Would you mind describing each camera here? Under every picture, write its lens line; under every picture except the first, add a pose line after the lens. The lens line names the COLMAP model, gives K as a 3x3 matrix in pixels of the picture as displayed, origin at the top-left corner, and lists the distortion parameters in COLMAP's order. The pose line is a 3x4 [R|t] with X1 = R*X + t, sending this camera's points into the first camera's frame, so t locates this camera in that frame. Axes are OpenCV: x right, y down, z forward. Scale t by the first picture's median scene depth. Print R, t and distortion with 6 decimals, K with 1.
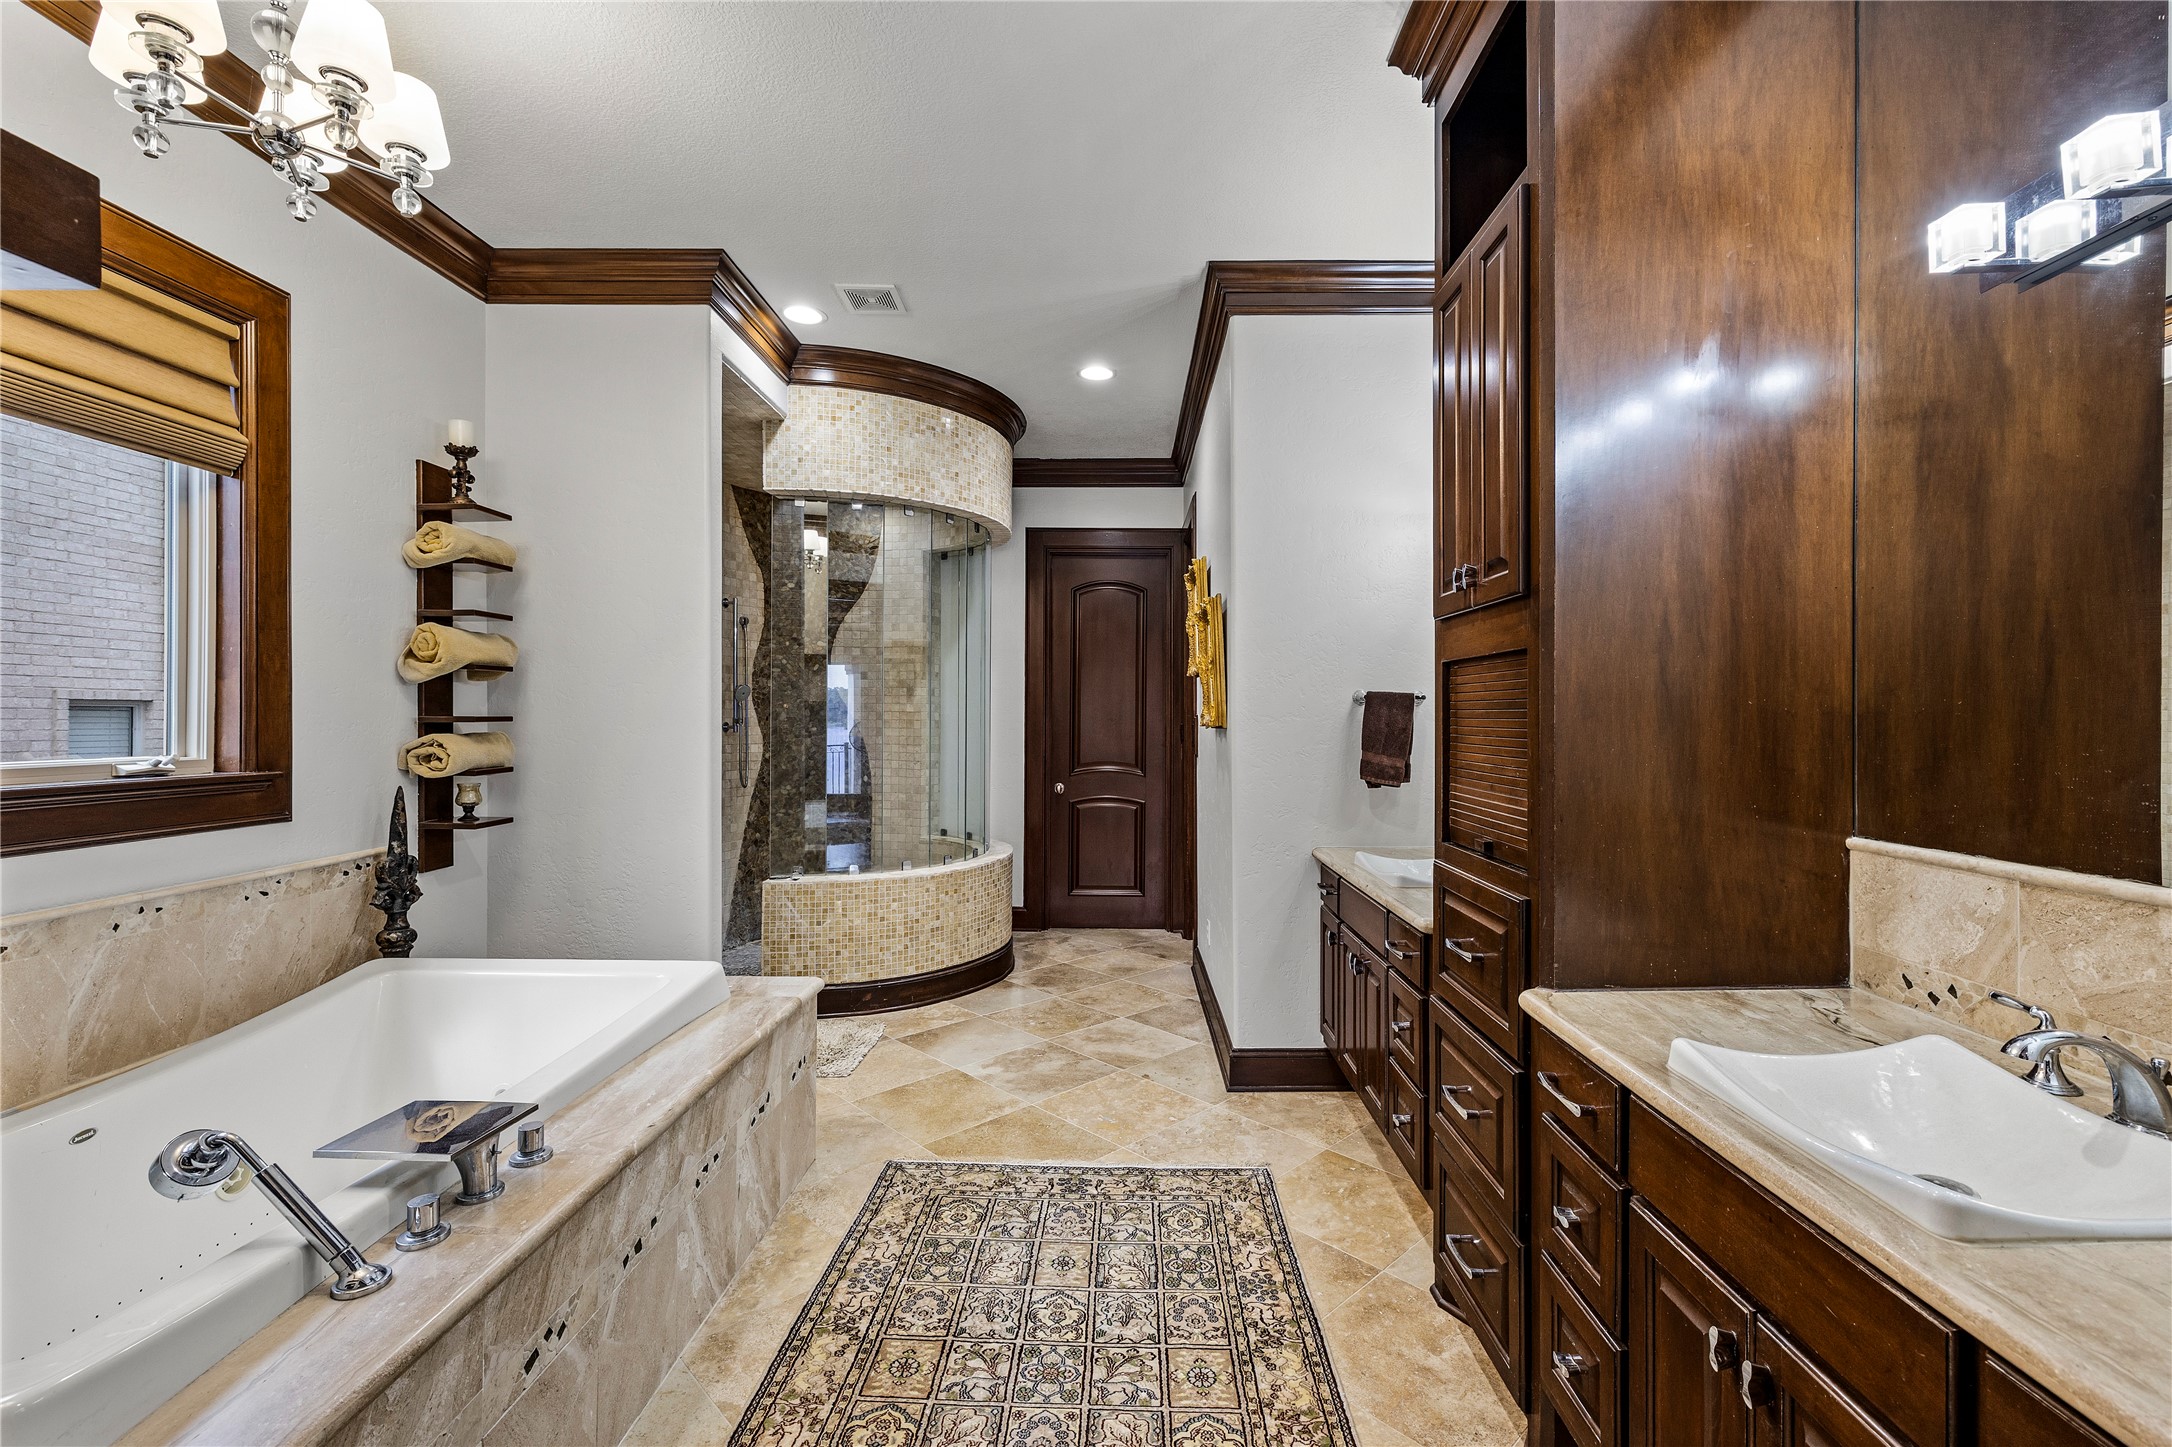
lens RADIAL K [[922.8, 0, 1100.8], [0, 922.8, 711.3], [0, 0, 1]] dist [0.003433, -0.000404]
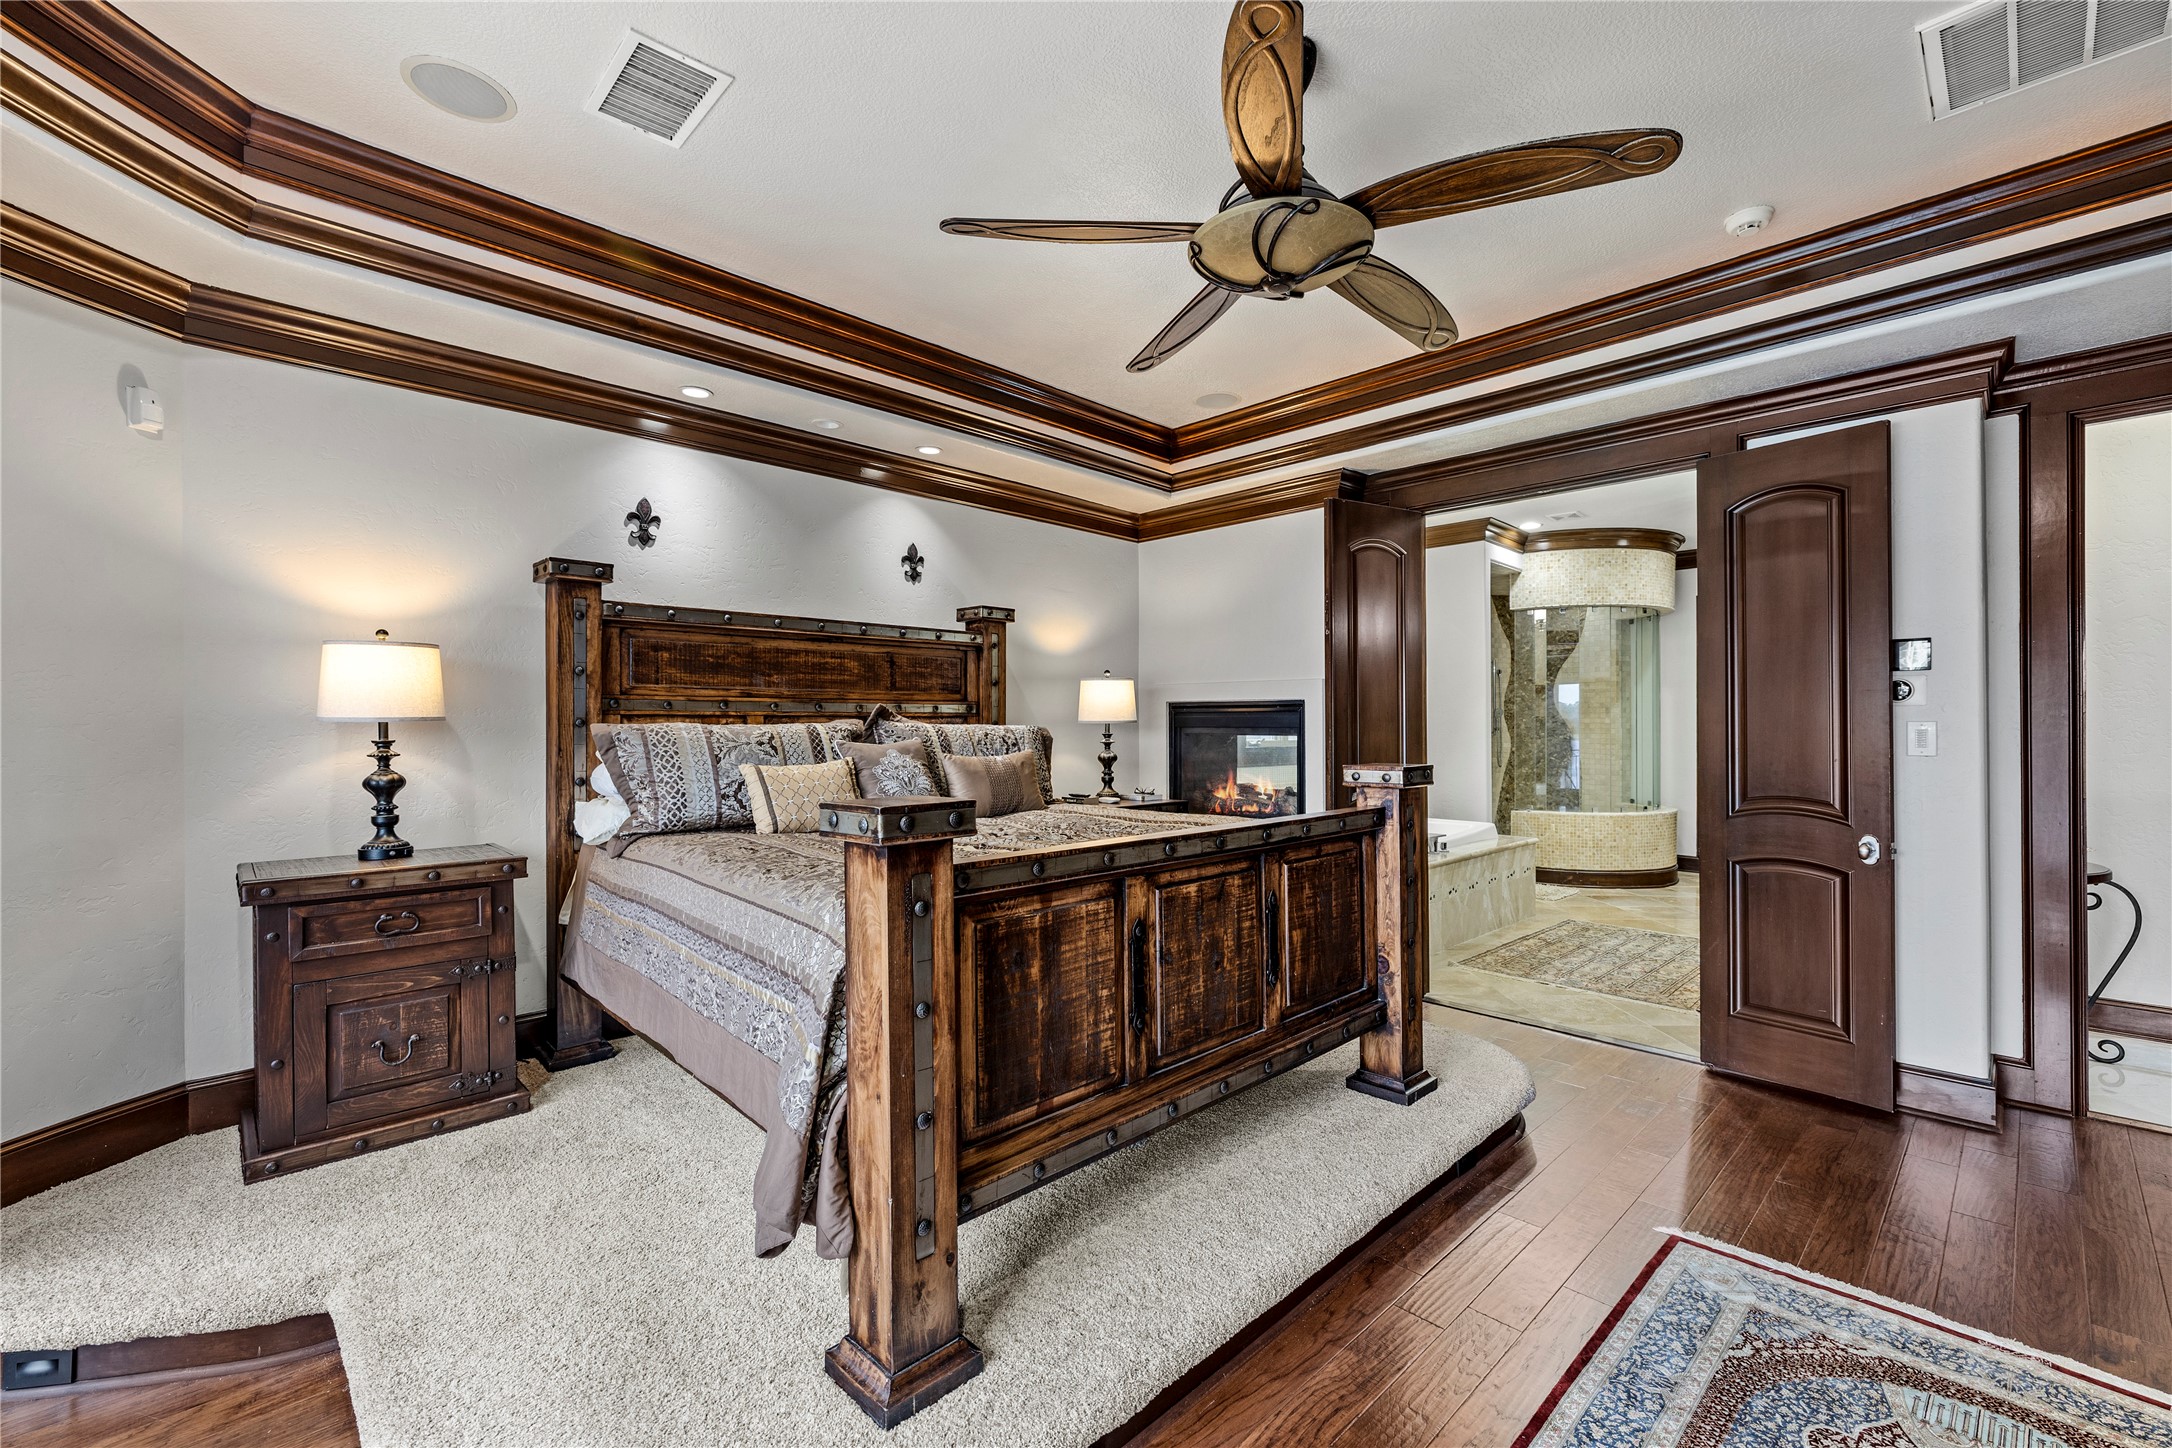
lens RADIAL K [[922.8, 0, 1088.1], [0, 922.8, 718.4], [0, 0, 1]] dist [0.003433, -0.000404]
pose [[0.711104, -0.005256, -0.703067, 0.362088], [0.003361, 0.999986, -0.004077, -0.004234], [0.703079, 0.000536, 0.711112, -0.990131]]
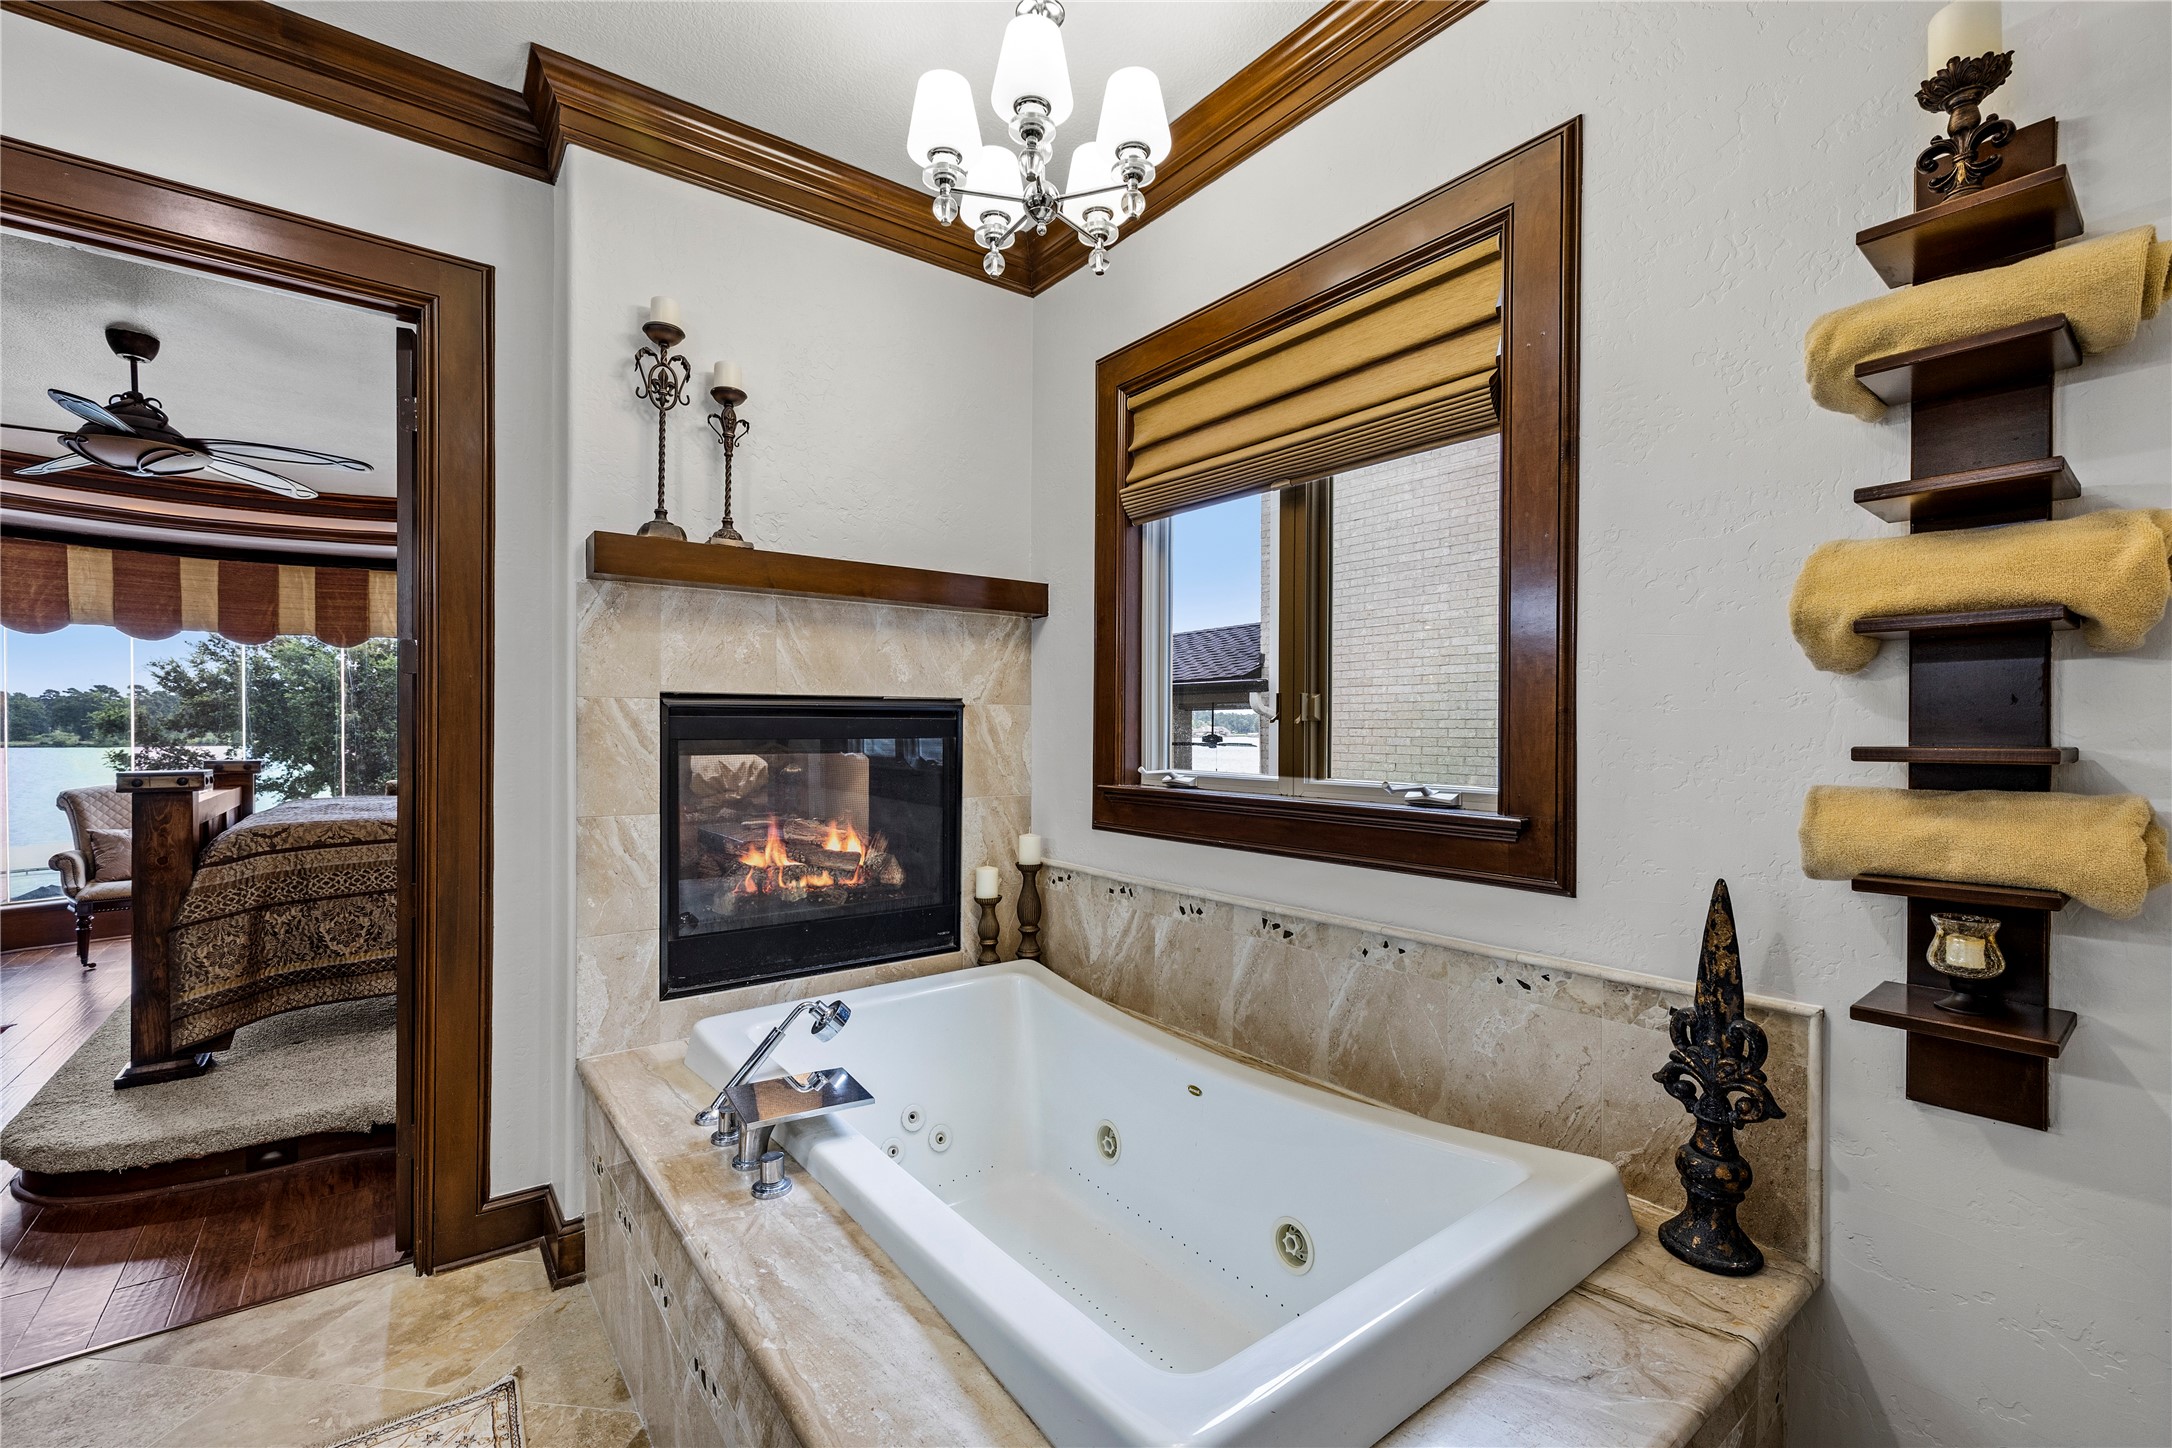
lens RADIAL K [[922.8, 0, 1092.0], [0, 922.8, 736.8], [0, 0, 1]] dist [0.003433, -0.000404]
pose [[-0.779420, 0.002571, -0.626496, -0.100089], [0.000071, 0.999992, 0.004016, -0.000563], [0.626501, 0.003086, -0.779414, 0.731826]]
